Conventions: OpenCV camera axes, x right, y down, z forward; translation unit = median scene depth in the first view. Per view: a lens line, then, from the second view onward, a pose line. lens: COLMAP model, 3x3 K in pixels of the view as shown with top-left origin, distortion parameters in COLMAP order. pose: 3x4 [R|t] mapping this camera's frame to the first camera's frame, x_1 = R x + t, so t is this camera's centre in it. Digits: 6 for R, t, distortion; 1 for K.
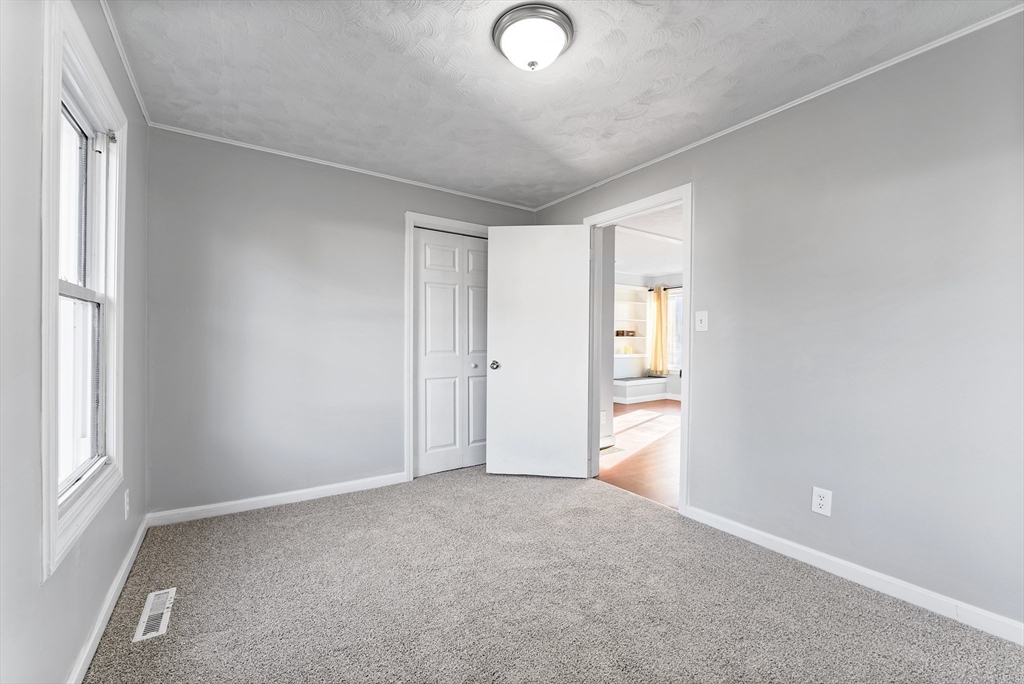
lens RADIAL K [[416.8, 0, 510.4], [0, 416.8, 339.2], [0, 0, 1]] dist [-0.001739, 0.000657]
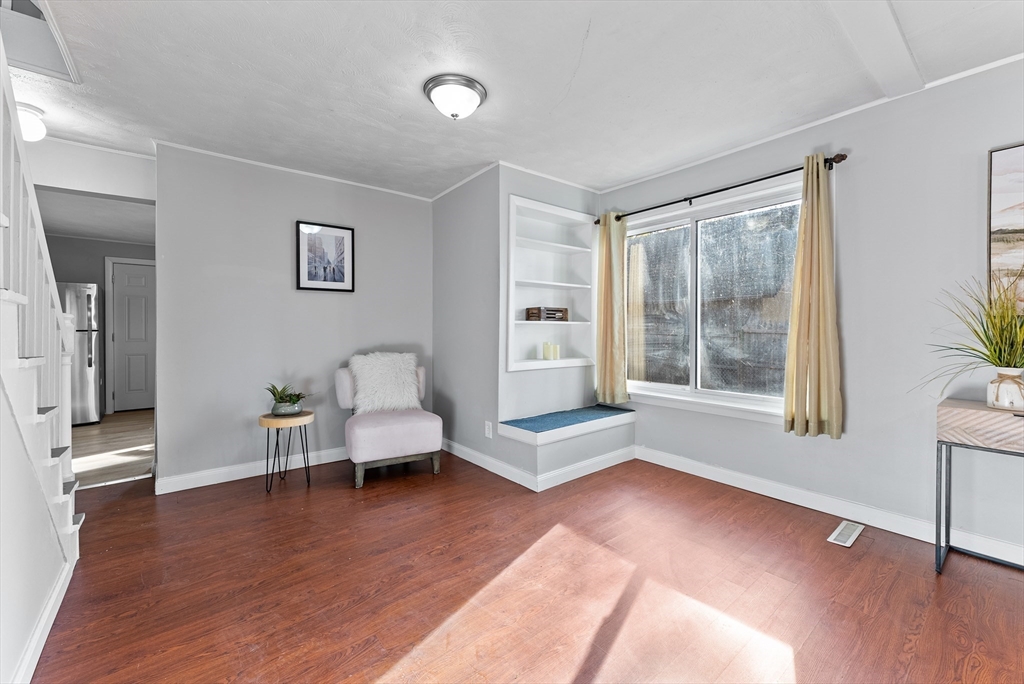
lens RADIAL K [[416.8, 0, 507.5], [0, 416.8, 330.5], [0, 0, 1]] dist [-0.001739, 0.000657]
pose [[0.996537, -0.002440, 0.083119, 0.198705], [0.002245, 0.999995, 0.002440, 0.003037], [-0.083124, -0.002245, 0.996537, 0.557021]]
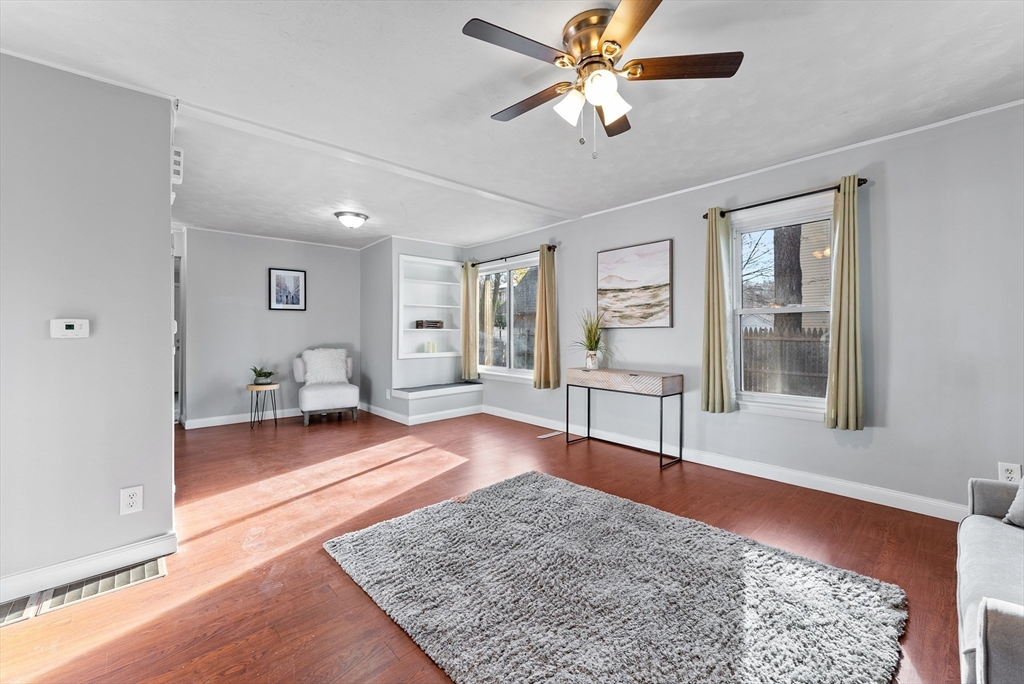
lens RADIAL K [[416.8, 0, 509.8], [0, 416.8, 330.2], [0, 0, 1]] dist [-0.001739, 0.000657]
pose [[0.989511, -0.003977, 0.144402, 0.315427], [0.004616, 0.999981, -0.004091, 0.000225], [-0.144383, 0.004714, 0.989511, 0.257086]]
